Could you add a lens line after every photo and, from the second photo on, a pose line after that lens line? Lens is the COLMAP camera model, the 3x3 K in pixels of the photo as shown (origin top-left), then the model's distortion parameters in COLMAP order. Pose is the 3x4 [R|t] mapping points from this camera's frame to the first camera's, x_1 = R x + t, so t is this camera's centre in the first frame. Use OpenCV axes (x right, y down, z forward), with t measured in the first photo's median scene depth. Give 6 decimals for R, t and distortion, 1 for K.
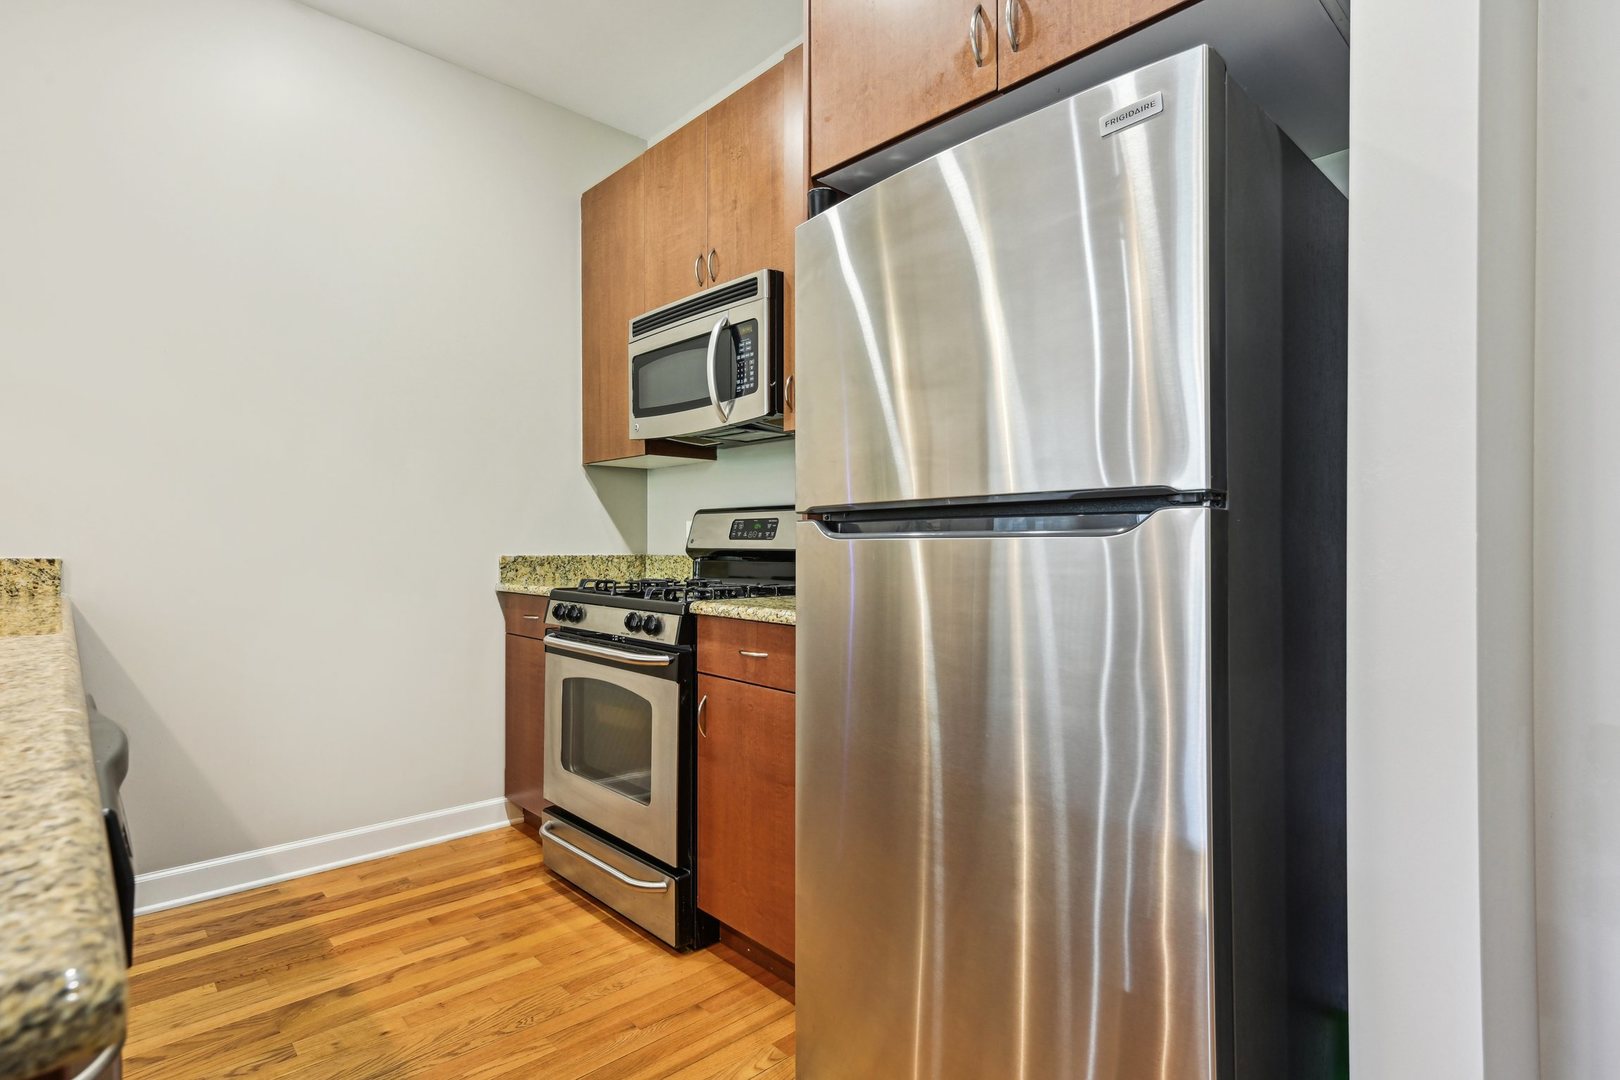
lens RADIAL K [[795.3, 0, 829.4], [0, 795.3, 547.0], [0, 0, 1]] dist [0.000124, -0.000611]
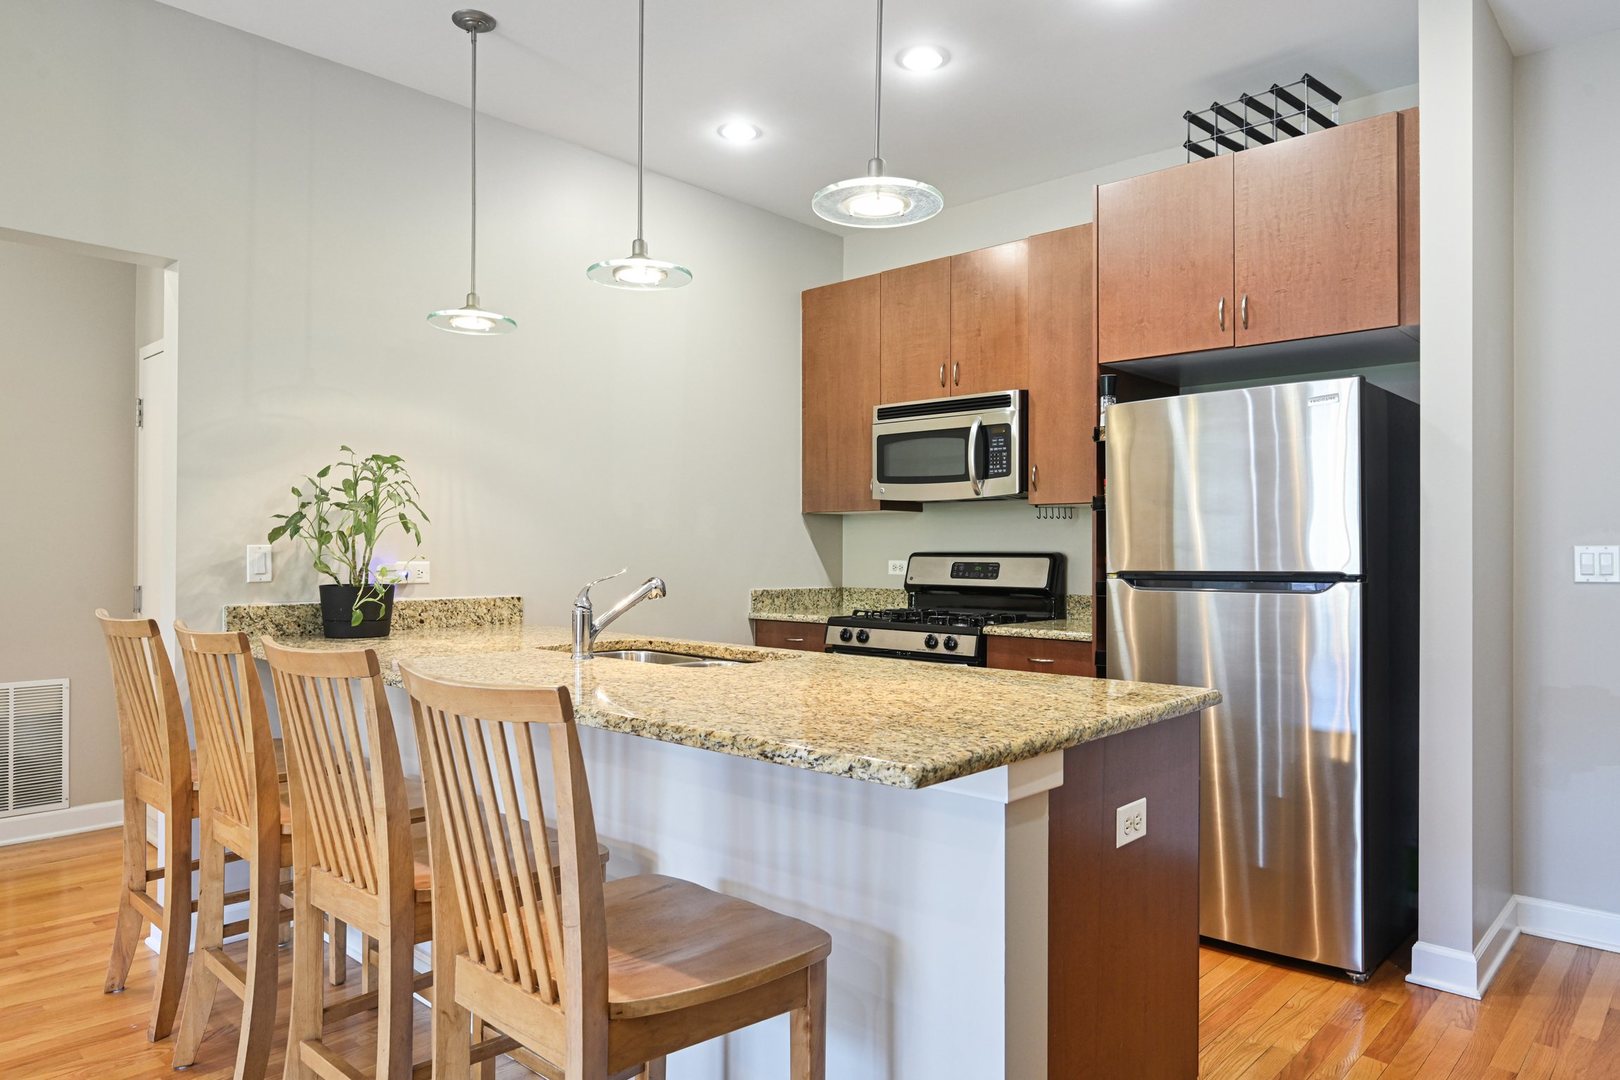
lens RADIAL K [[1043.8, 0, 812.7], [0, 1043.8, 549.6], [0, 0, 1]] dist [0.001099, 0.000745]
pose [[0.998609, 0.000858, 0.052726, -0.466152], [-0.000485, 0.999975, -0.007084, -0.045976], [-0.052731, 0.007049, 0.998584, -0.710253]]
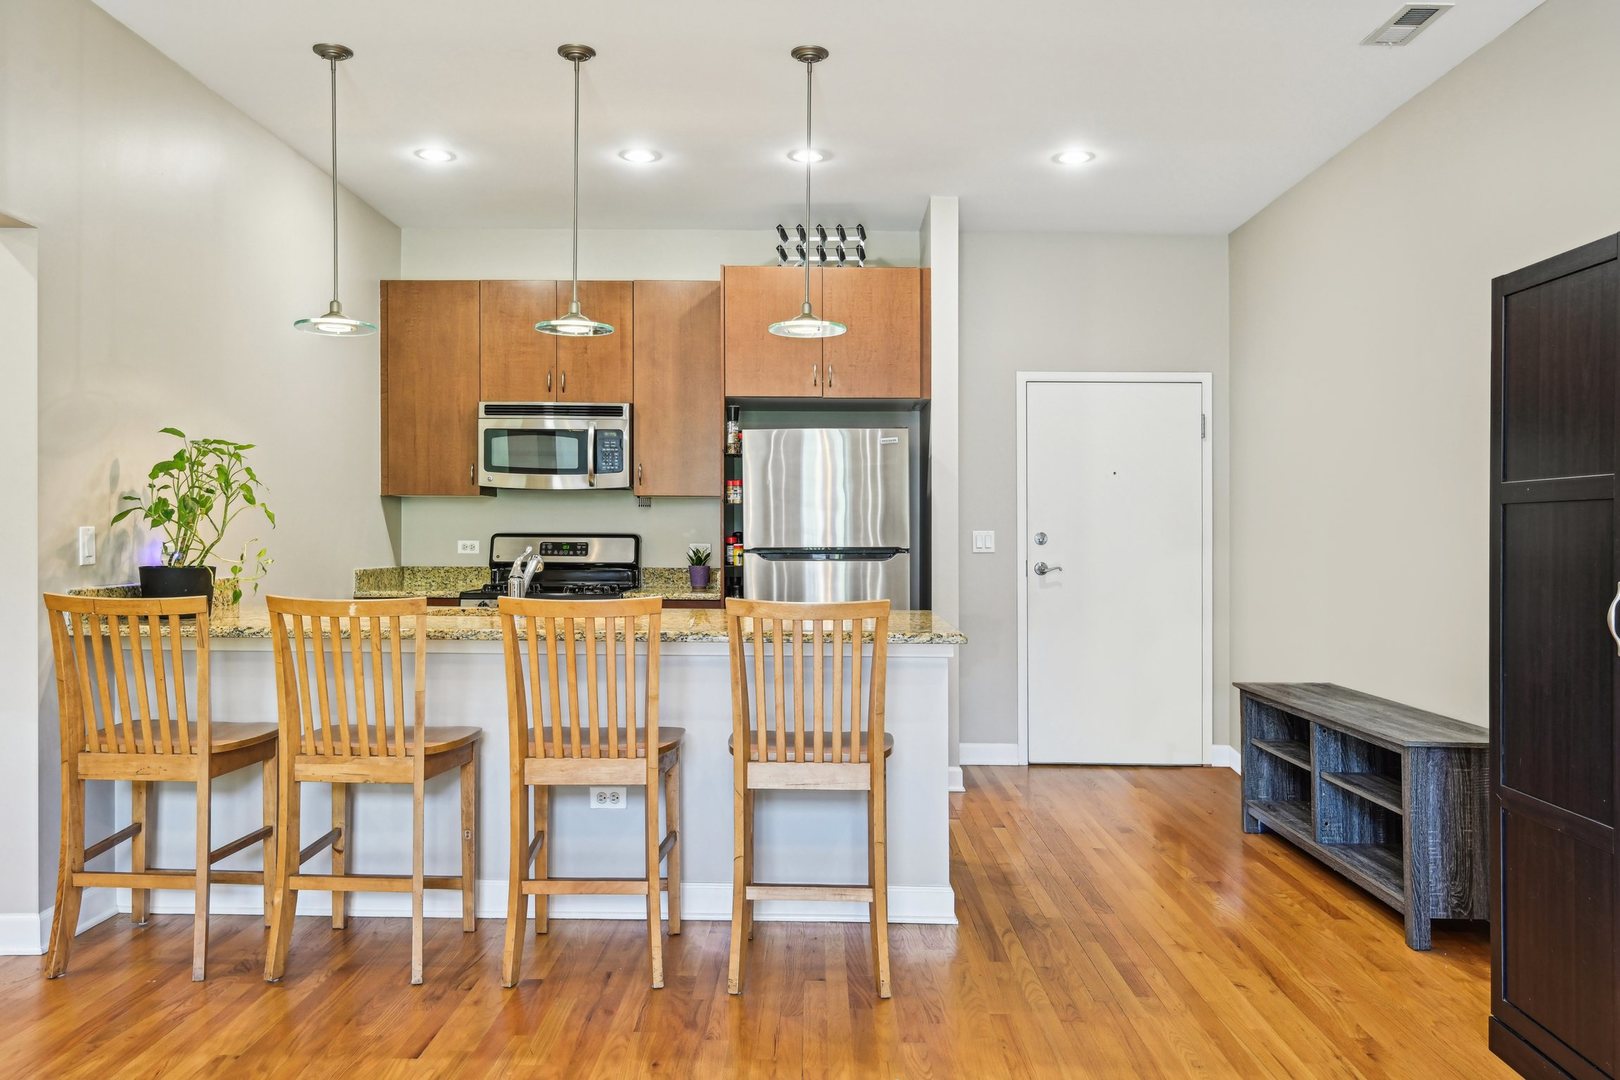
lens RADIAL K [[1221.2, 0, 818.4], [0, 1221.2, 533.4], [0, 0, 1]] dist [0.003806, 0.000631]
pose [[0.704333, 0.002540, 0.709865, -1.462512], [-0.001910, 0.999997, -0.001683, -0.051291], [-0.709867, -0.000171, 0.704336, -1.025854]]
